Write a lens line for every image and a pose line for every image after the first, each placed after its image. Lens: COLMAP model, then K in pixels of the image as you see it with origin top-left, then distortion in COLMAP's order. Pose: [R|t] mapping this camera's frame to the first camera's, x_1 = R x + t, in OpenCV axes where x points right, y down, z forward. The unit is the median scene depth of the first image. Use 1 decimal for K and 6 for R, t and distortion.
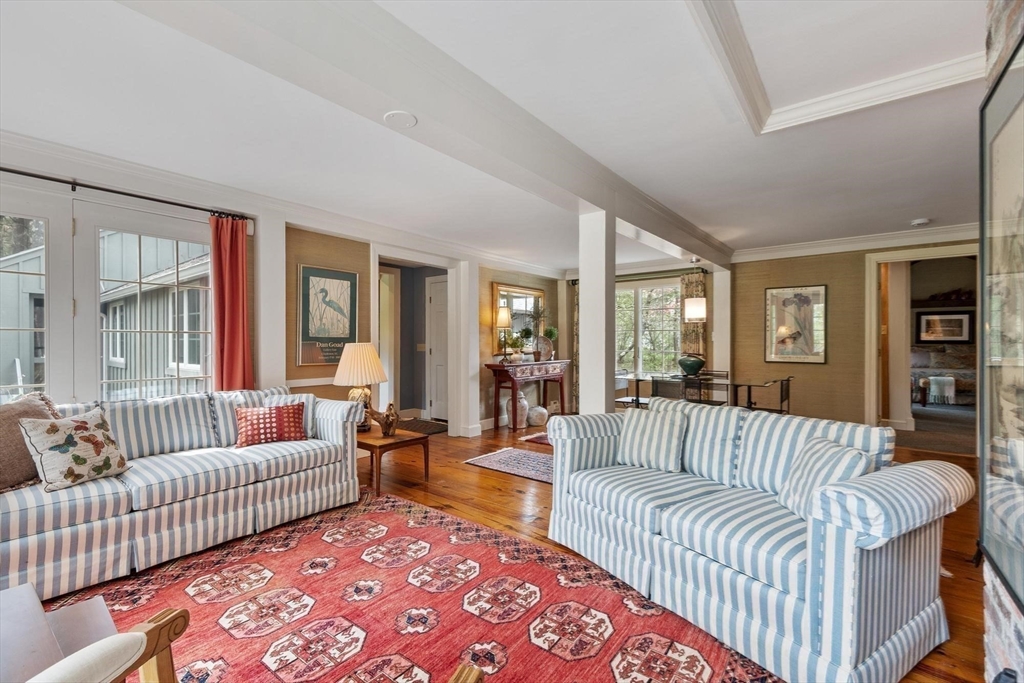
lens RADIAL K [[444.8, 0, 485.0], [0, 444.8, 342.8], [0, 0, 1]] dist [0.003893, -0.000028]
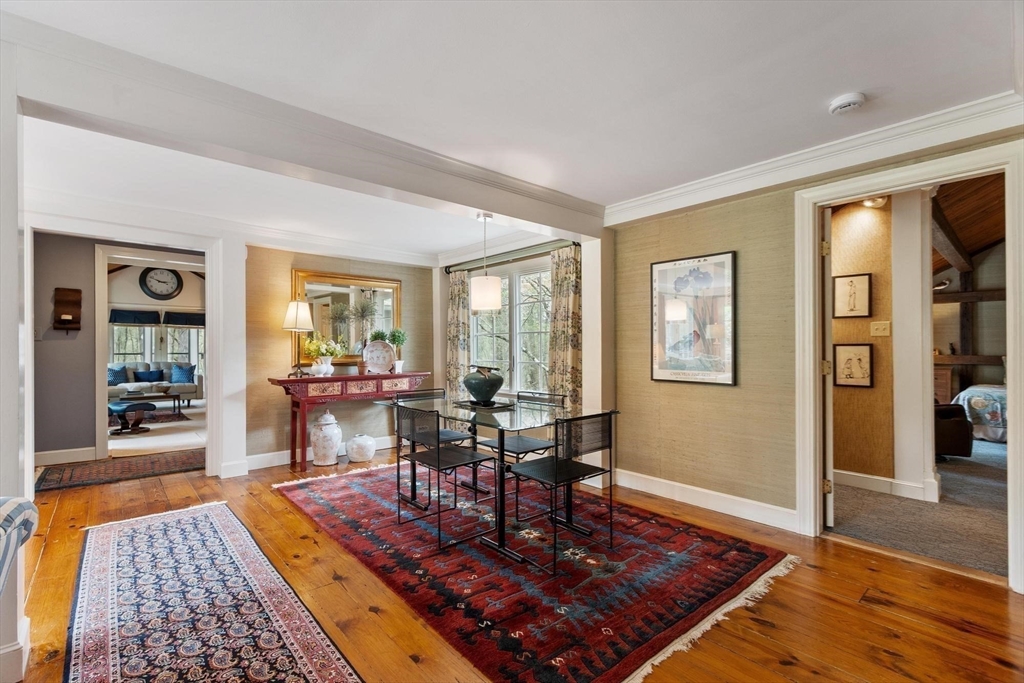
lens RADIAL K [[454.6, 0, 482.0], [0, 454.6, 346.6], [0, 0, 1]] dist [0.024921, -0.000068]
pose [[0.984582, -0.000377, -0.174925, 1.142103], [-0.001980, 0.999910, -0.013299, 0.009845], [0.174914, 0.013440, 0.984492, 0.732973]]
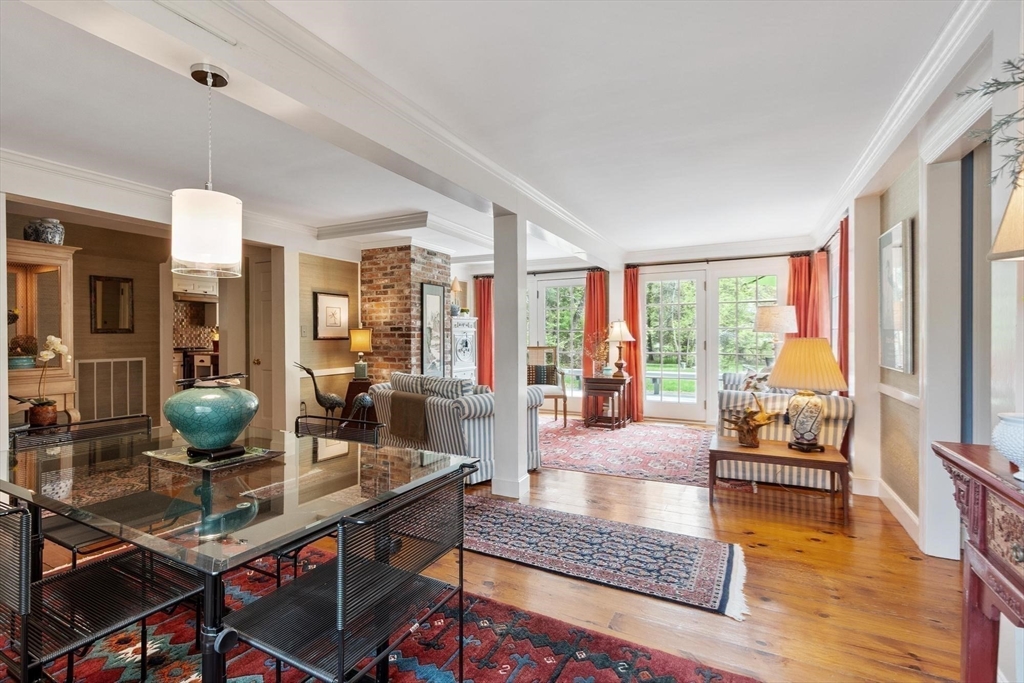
lens RADIAL K [[480.7, 0, 490.6], [0, 480.7, 341.6], [0, 0, 1]] dist [-0.000907, 0.000000]
pose [[-0.977068, 0.001595, -0.212920, 0.696531], [-0.001971, 0.999861, 0.016535, -0.010369], [0.212917, 0.016575, -0.976930, 2.694178]]
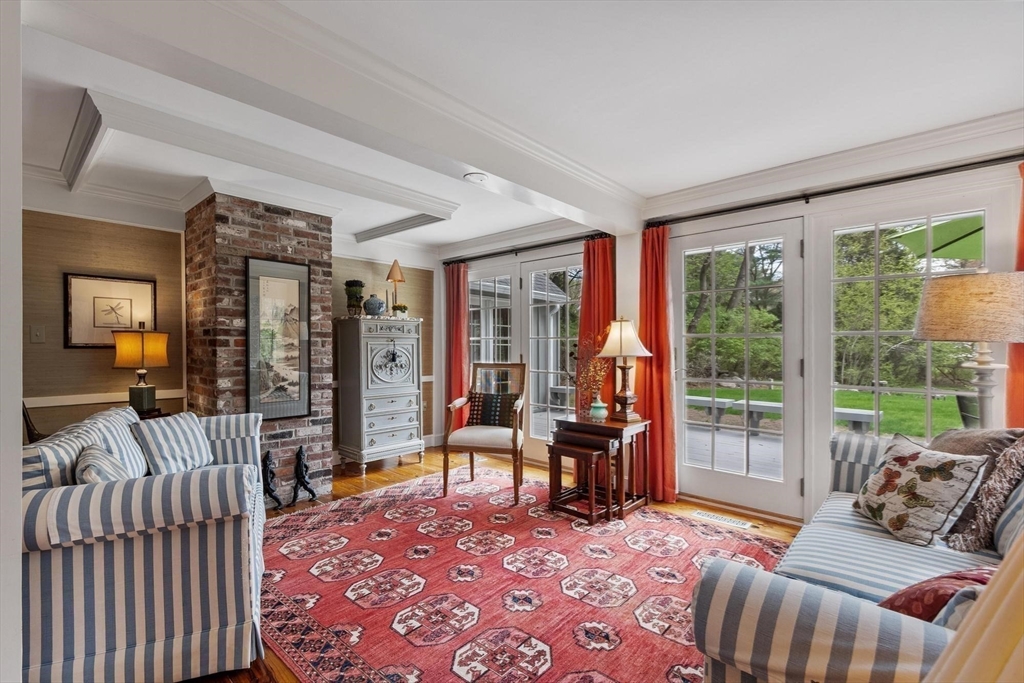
lens RADIAL K [[455.4, 0, 482.7], [0, 455.4, 347.3], [0, 0, 1]] dist [0.002192, 0.000089]
pose [[-0.997080, -0.010015, 0.075701, -0.218446], [-0.009529, 0.999932, 0.006779, -0.003980], [-0.075763, 0.006038, -0.997108, 1.702038]]
